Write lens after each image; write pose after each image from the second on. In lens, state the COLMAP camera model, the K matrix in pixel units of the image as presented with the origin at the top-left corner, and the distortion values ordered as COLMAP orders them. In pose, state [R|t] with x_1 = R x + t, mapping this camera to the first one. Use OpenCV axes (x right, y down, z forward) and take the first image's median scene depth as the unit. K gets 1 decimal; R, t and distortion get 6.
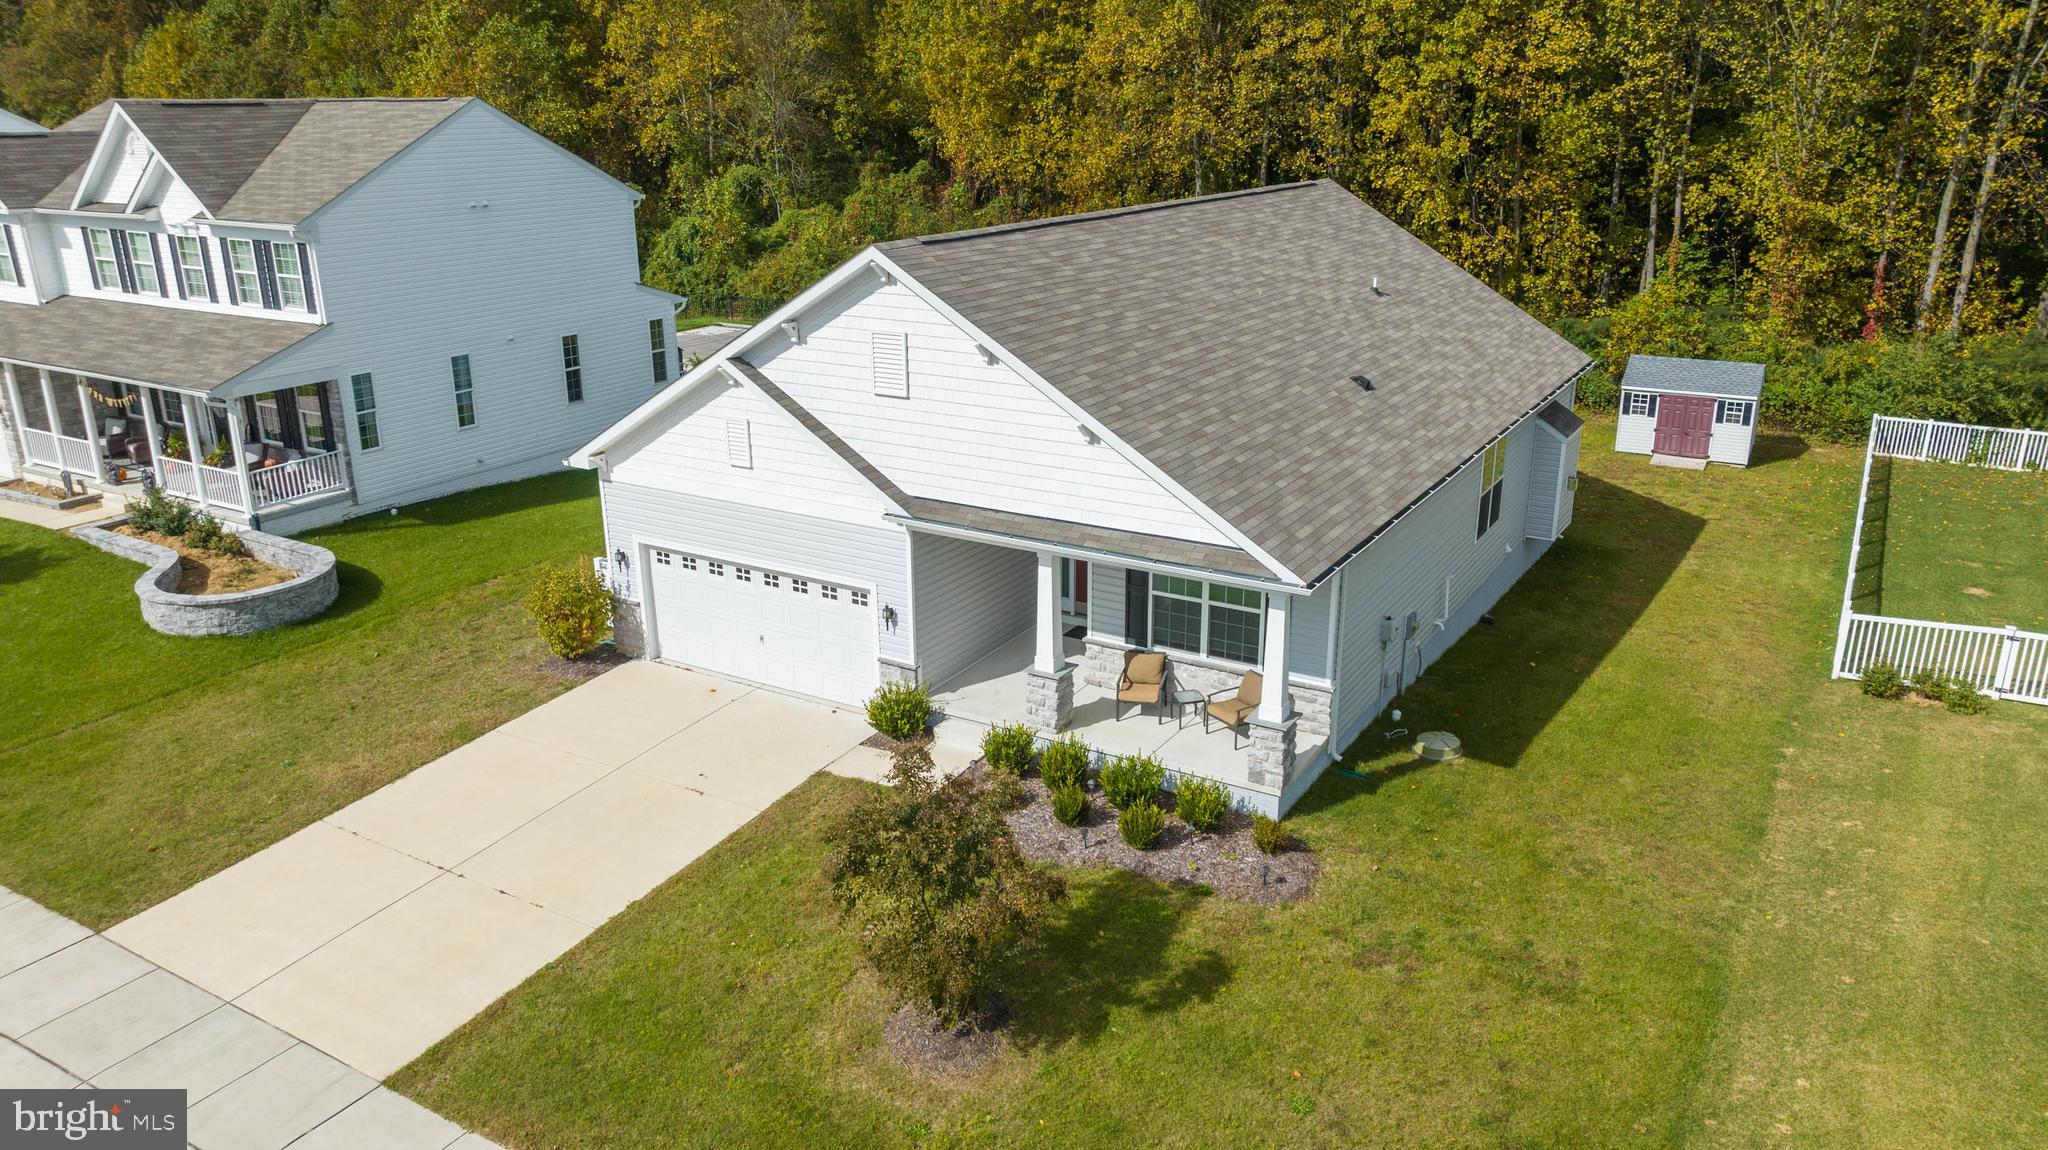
lens RADIAL K [[1434.1, 0, 1024.0], [0, 1434.1, 575.0], [0, 0, 1]] dist [-0.023114, -0.001479]
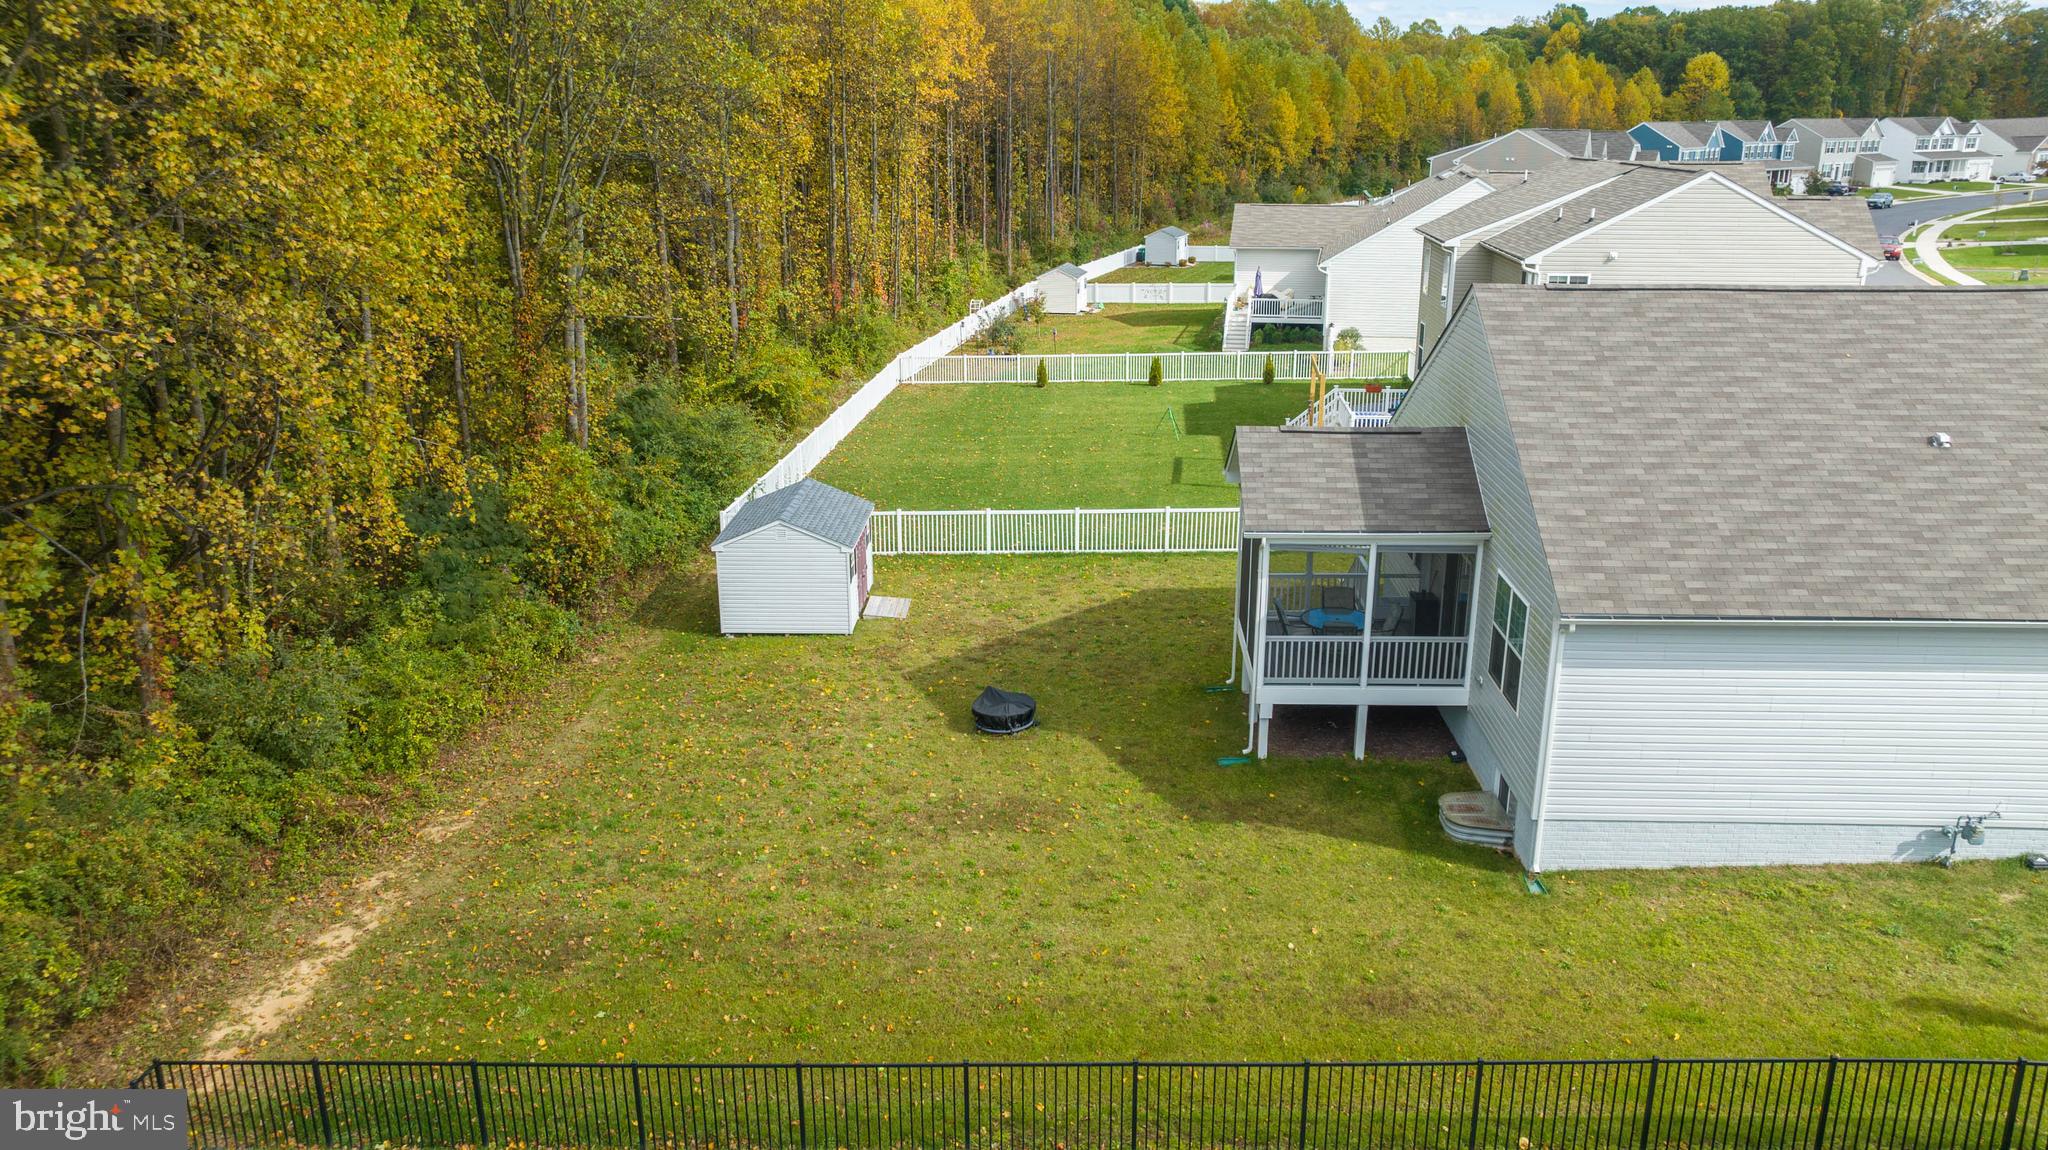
lens RADIAL K [[1447.3, 0, 1034.6], [0, 1447.3, 581.2], [0, 0, 1]] dist [-0.011559, -0.001167]
pose [[-0.473928, -0.264677, 0.839844, -0.474548], [0.288526, 0.854430, 0.432091, -0.748865], [-0.831953, 0.447097, -0.328572, 2.111845]]
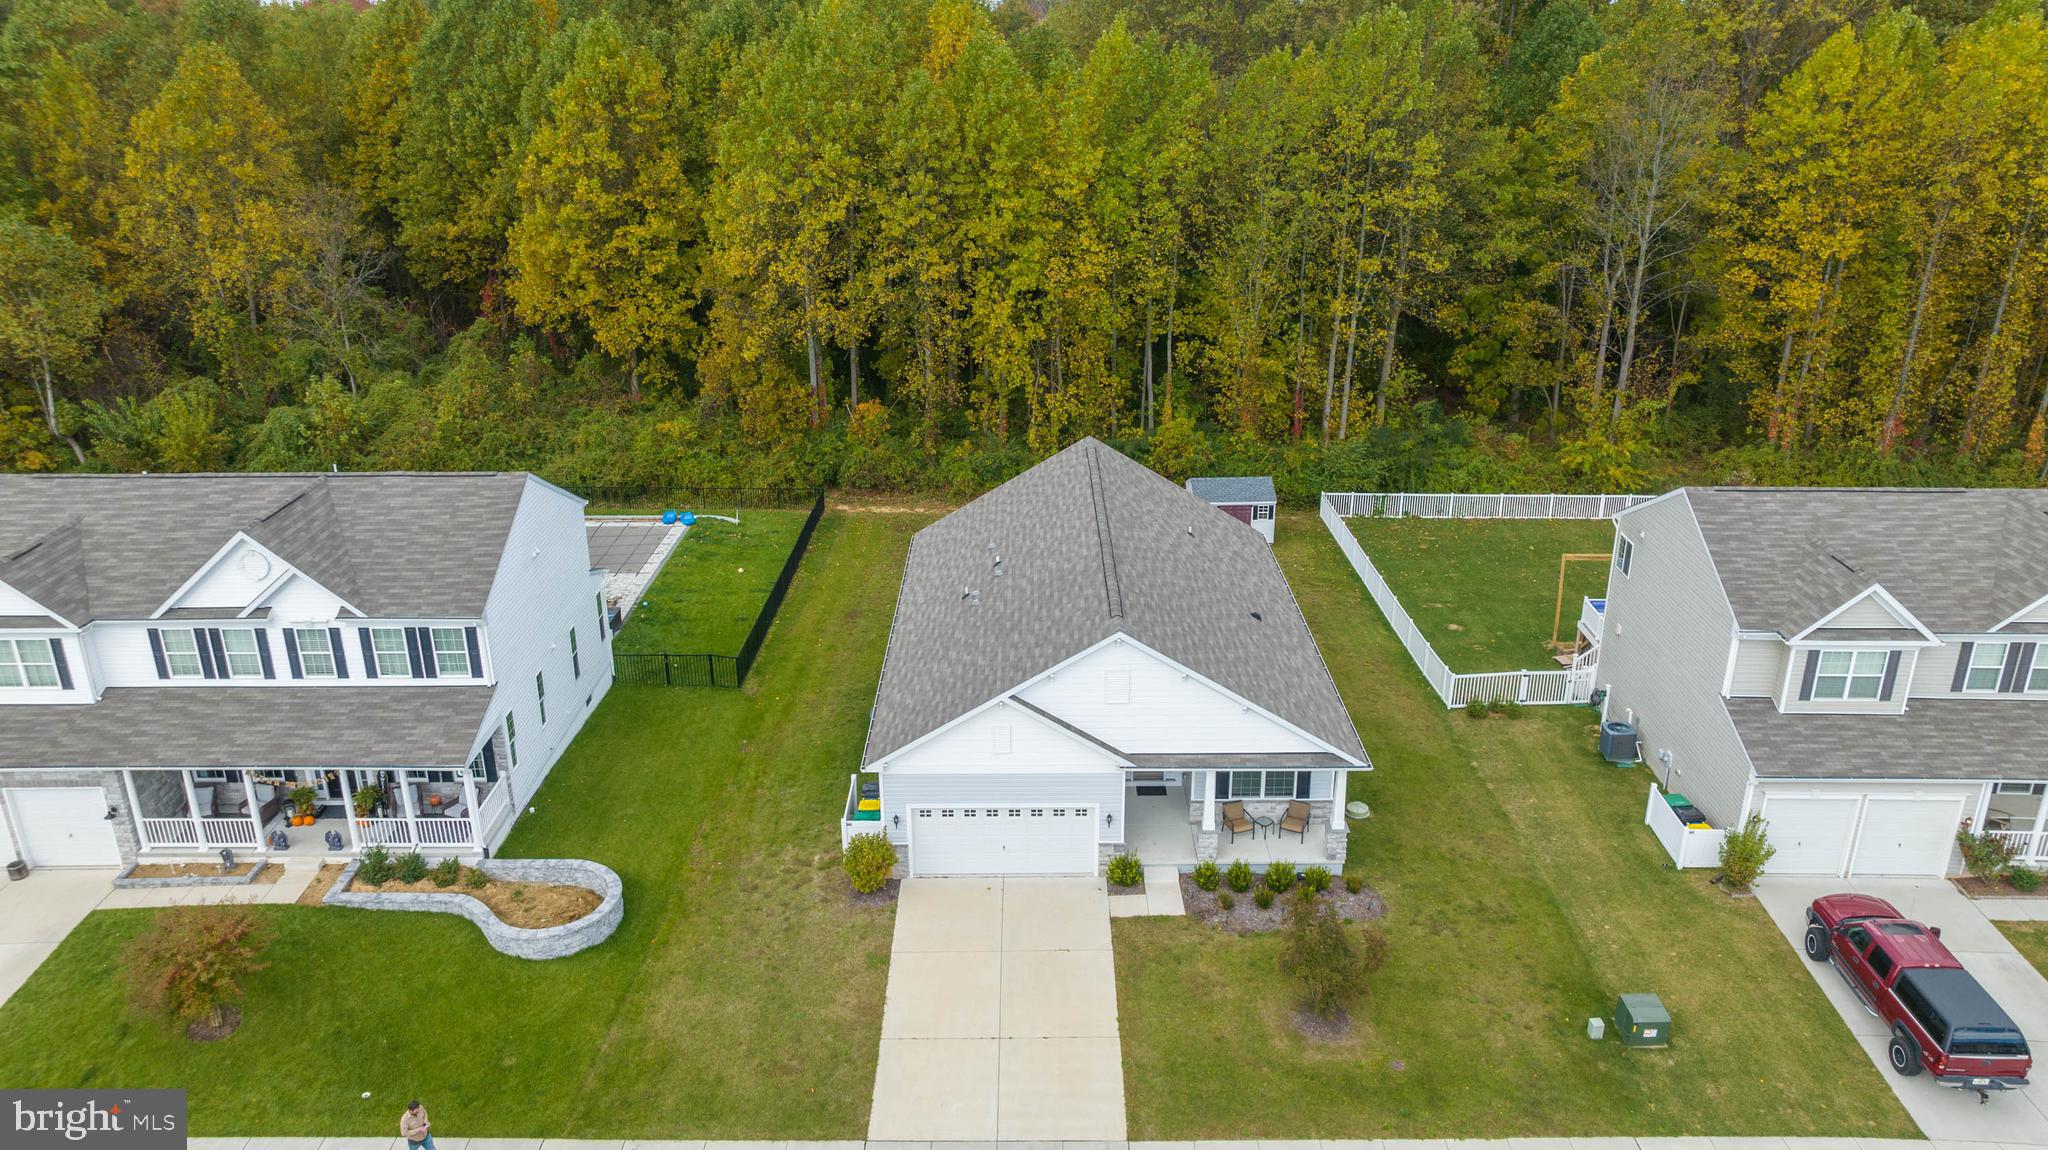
lens RADIAL K [[1438.0, 0, 1025.3], [0, 1438.0, 591.7], [0, 0, 1]] dist [-0.025748, -0.006834]
pose [[0.856863, -0.186595, 0.480591, -0.866227], [0.163457, 0.982436, 0.090009, -0.373172], [-0.488945, 0.001430, 0.872313, -0.422980]]
